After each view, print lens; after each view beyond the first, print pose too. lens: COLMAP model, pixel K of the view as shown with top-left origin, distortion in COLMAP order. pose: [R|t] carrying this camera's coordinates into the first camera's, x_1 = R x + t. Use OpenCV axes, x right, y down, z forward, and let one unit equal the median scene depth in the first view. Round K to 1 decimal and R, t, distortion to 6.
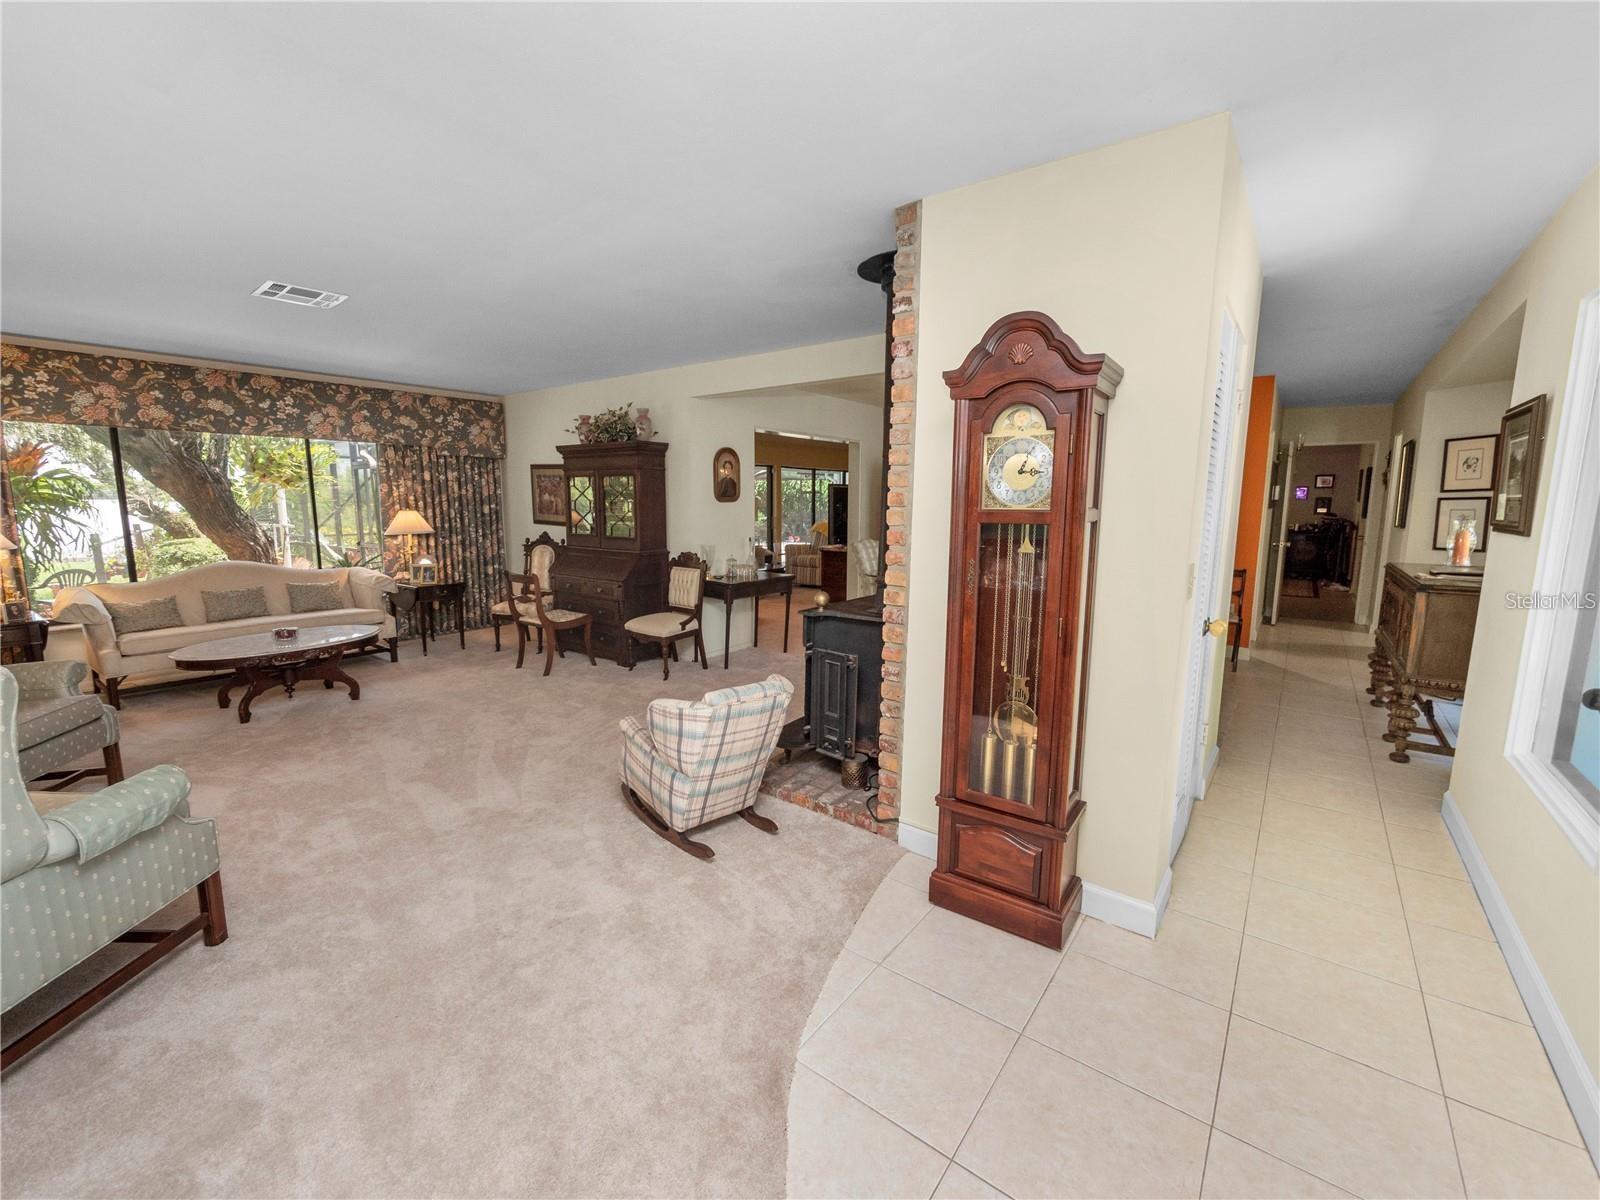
lens RADIAL K [[672.3, 0, 793.6], [0, 672.3, 594.8], [0, 0, 1]] dist [-0.004954, 0.000562]
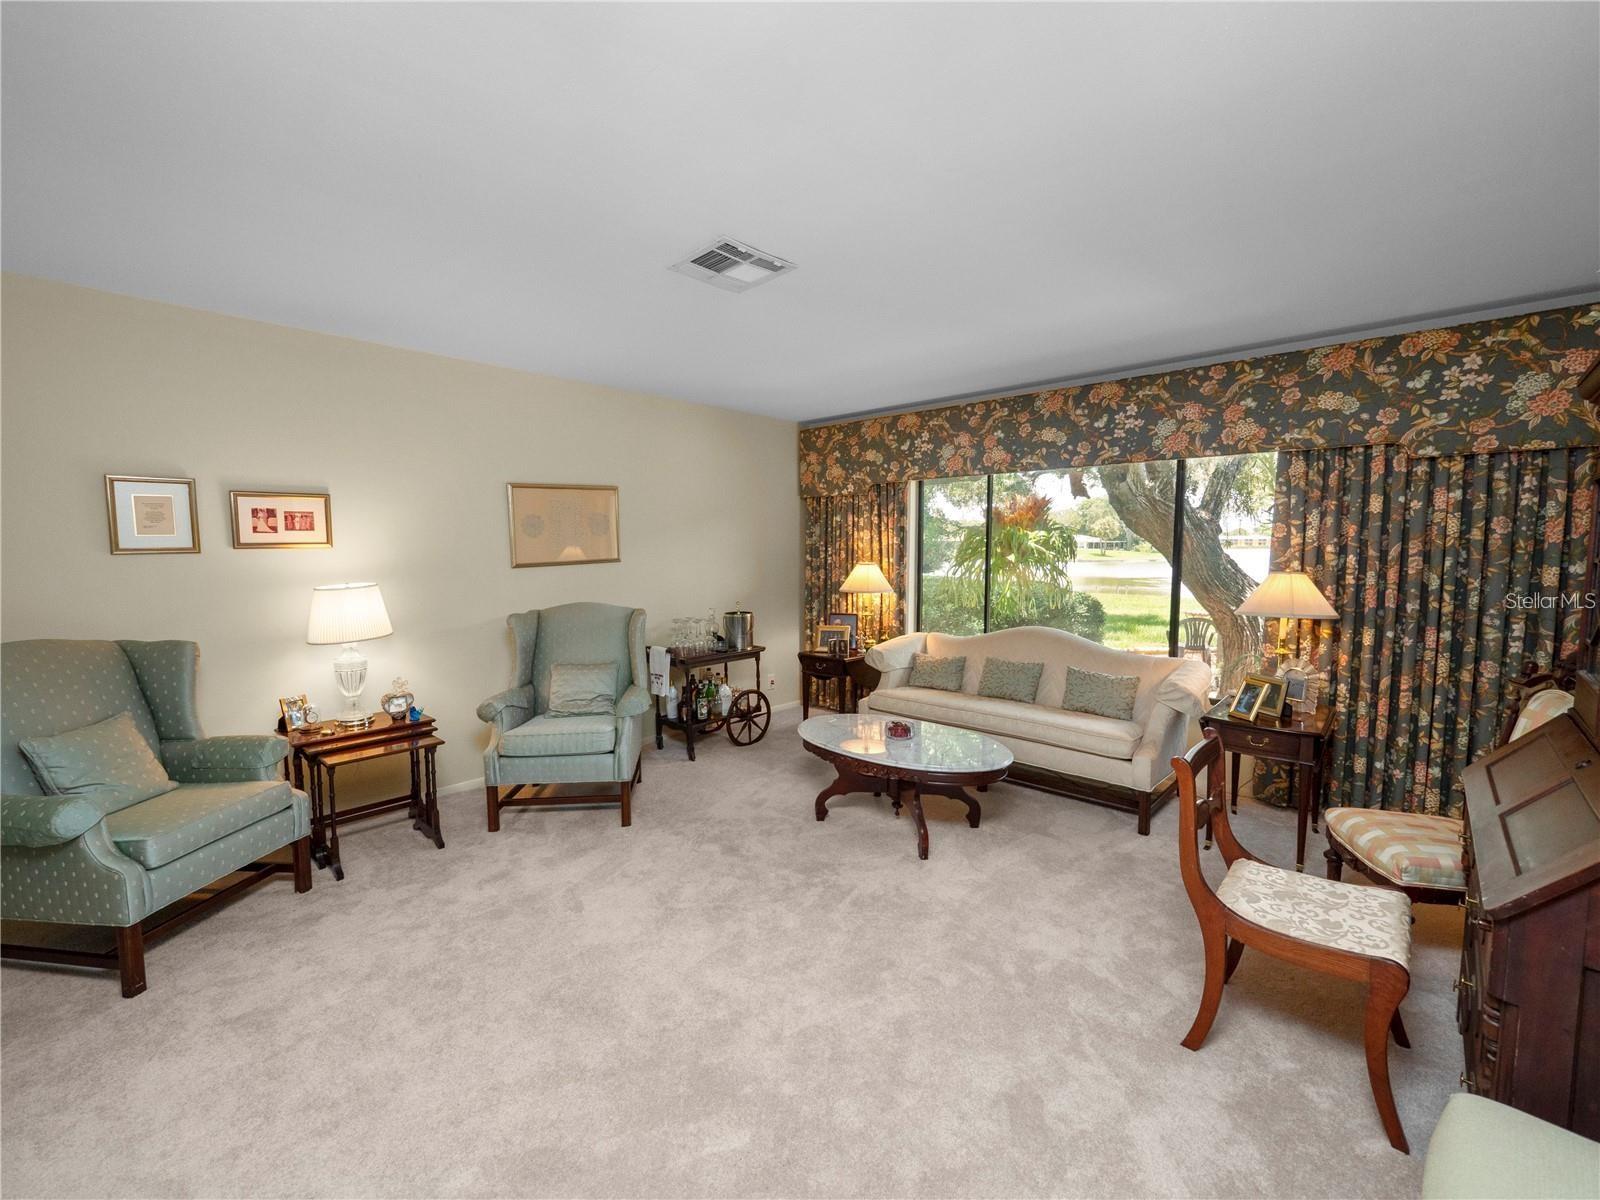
lens RADIAL K [[672.3, 0, 794.6], [0, 672.3, 592.8], [0, 0, 1]] dist [-0.004954, 0.000562]
pose [[-0.108843, 0.063847, -0.992006, -0.009874], [-0.140520, 0.986926, 0.078938, -0.098153], [0.984077, 0.147988, -0.098448, 0.683922]]
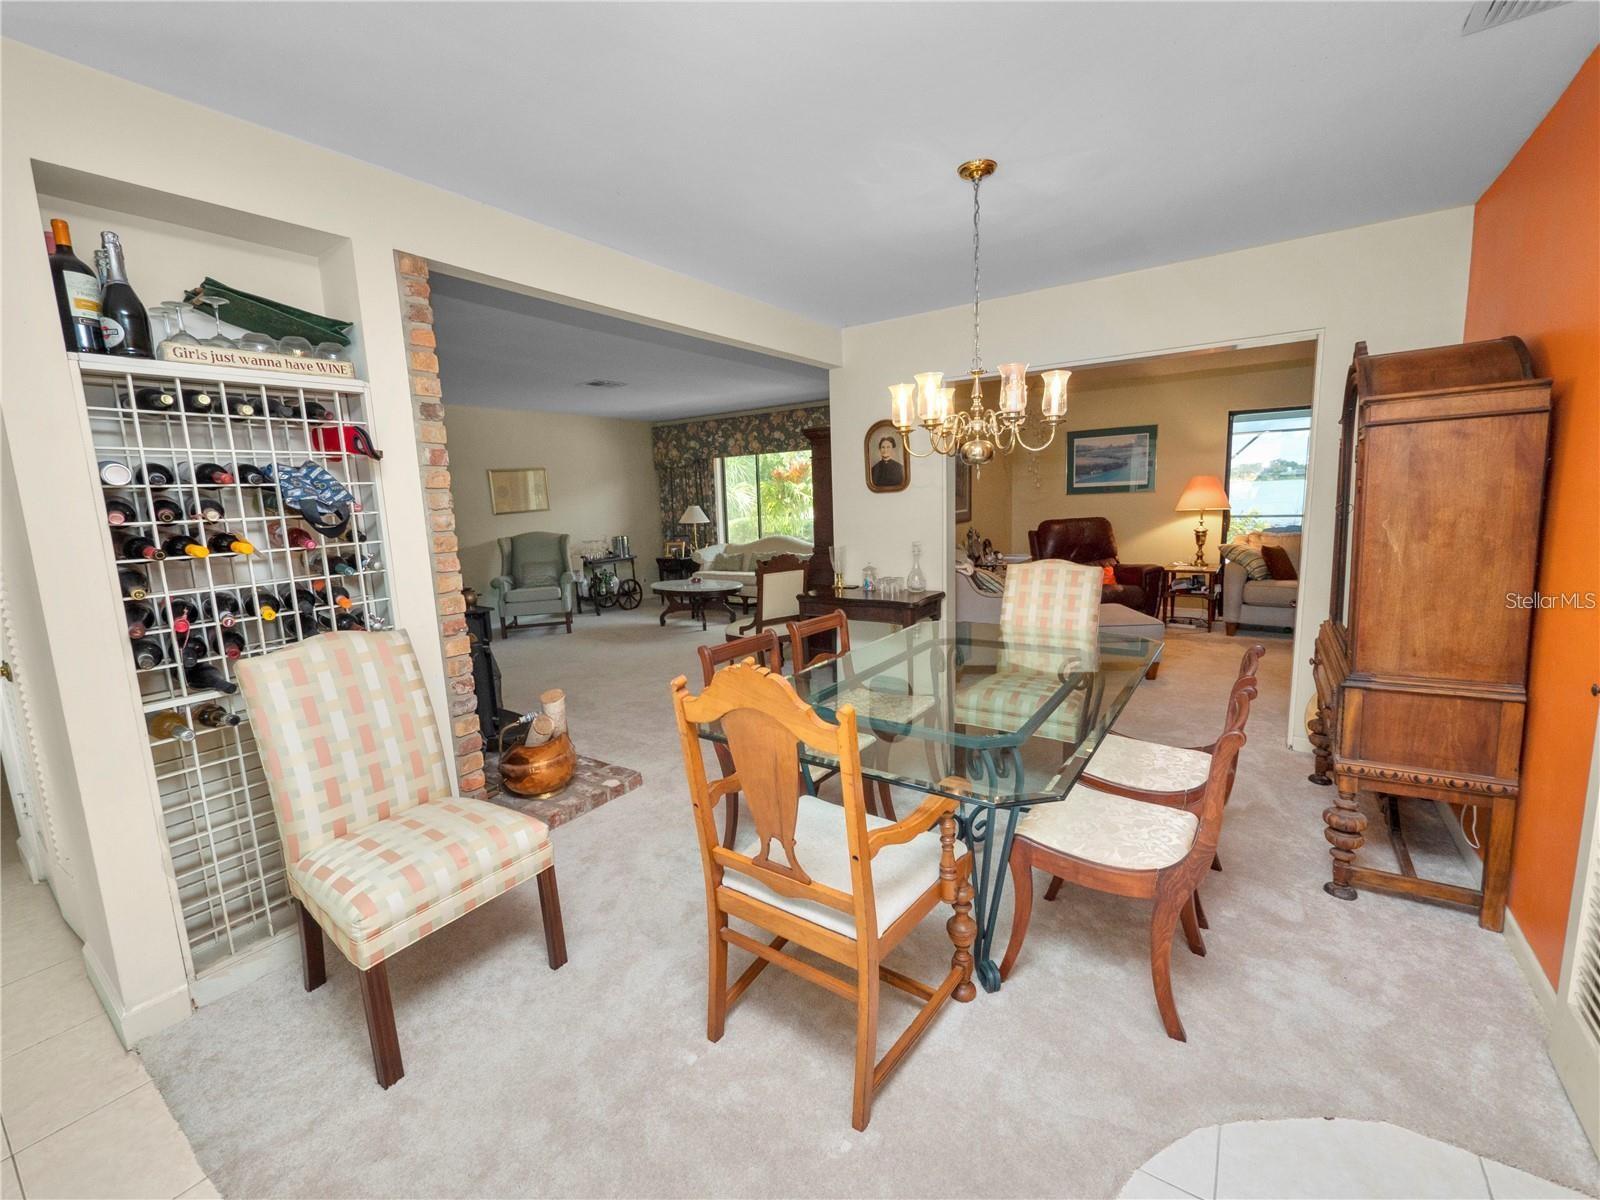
lens RADIAL K [[672.3, 0, 794.7], [0, 672.3, 588.0], [0, 0, 1]] dist [-0.004954, 0.000562]
pose [[0.041975, 0.133498, -0.990160, 0.629921], [-0.100142, 0.986605, 0.128773, -0.116070], [0.994087, 0.093752, 0.054782, 0.839640]]
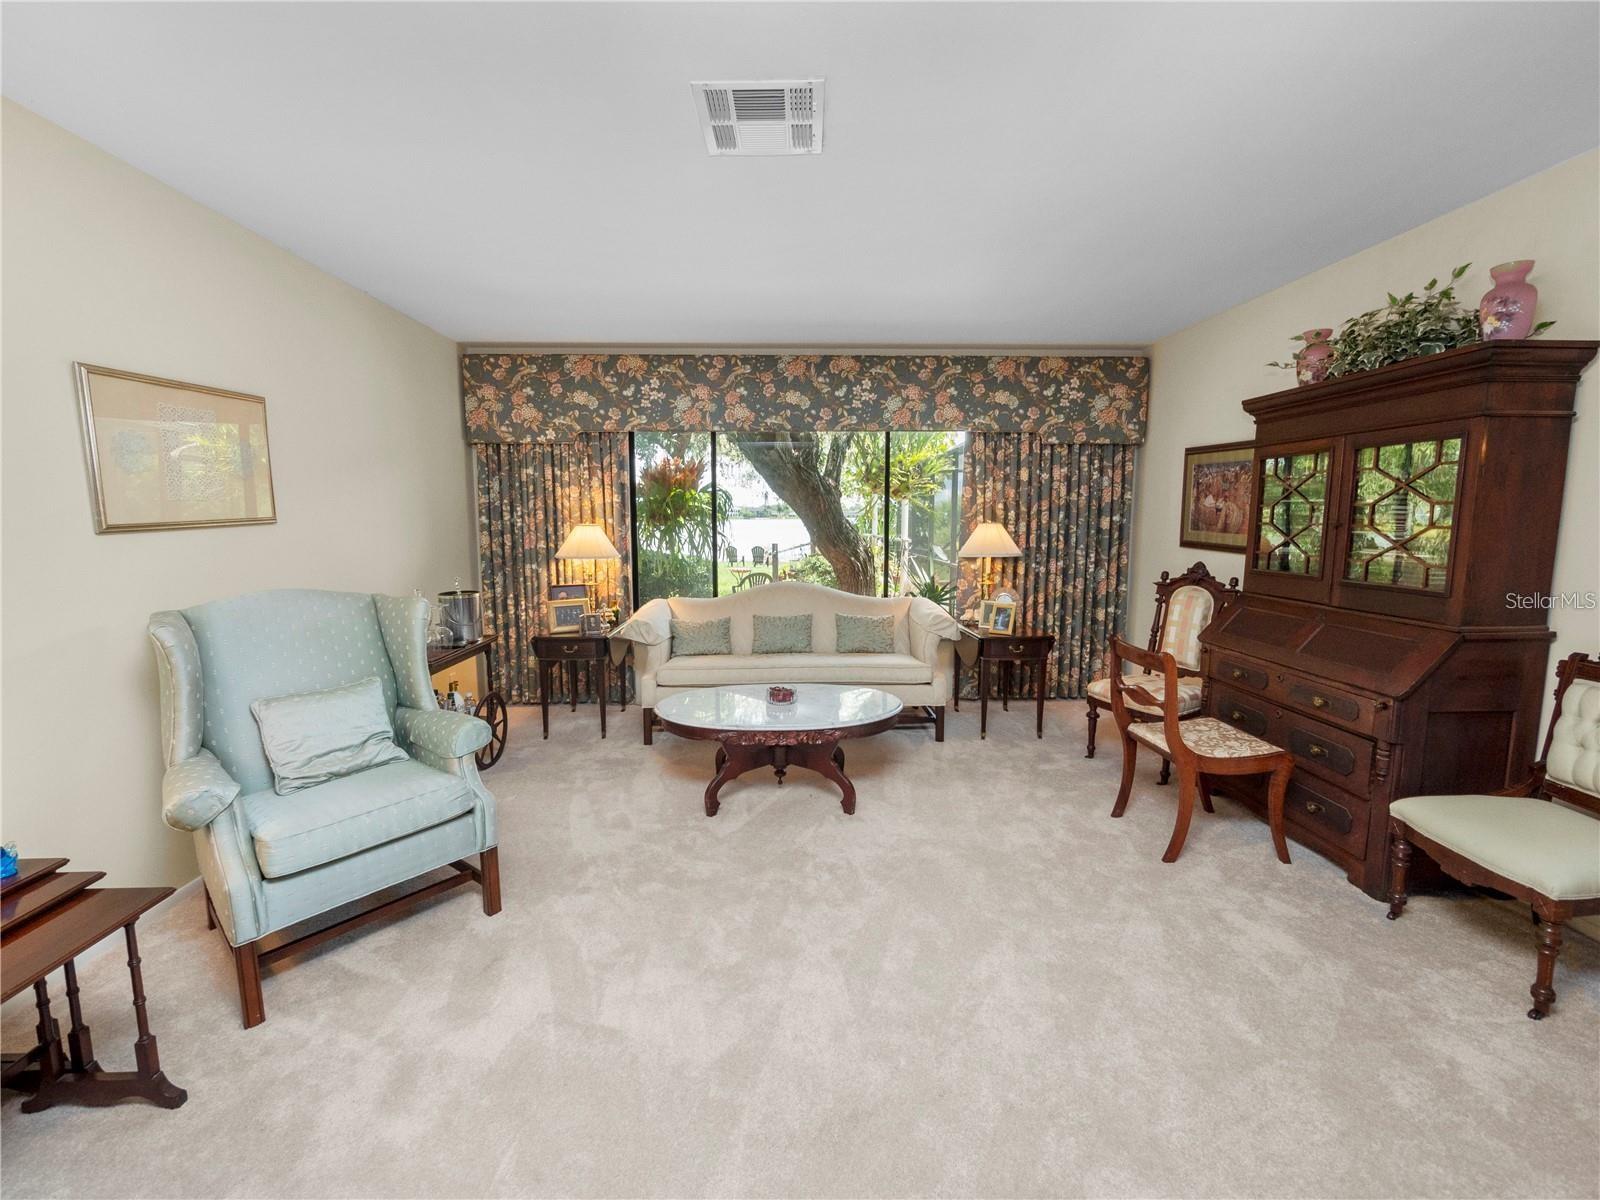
lens RADIAL K [[672.3, 0, 791.5], [0, 672.3, 594.1], [0, 0, 1]] dist [-0.004954, 0.000562]
pose [[0.626616, 0.084280, -0.774757, -0.154785], [-0.105267, 0.994178, 0.023010, -0.046690], [0.772186, 0.067138, 0.631840, 0.404246]]
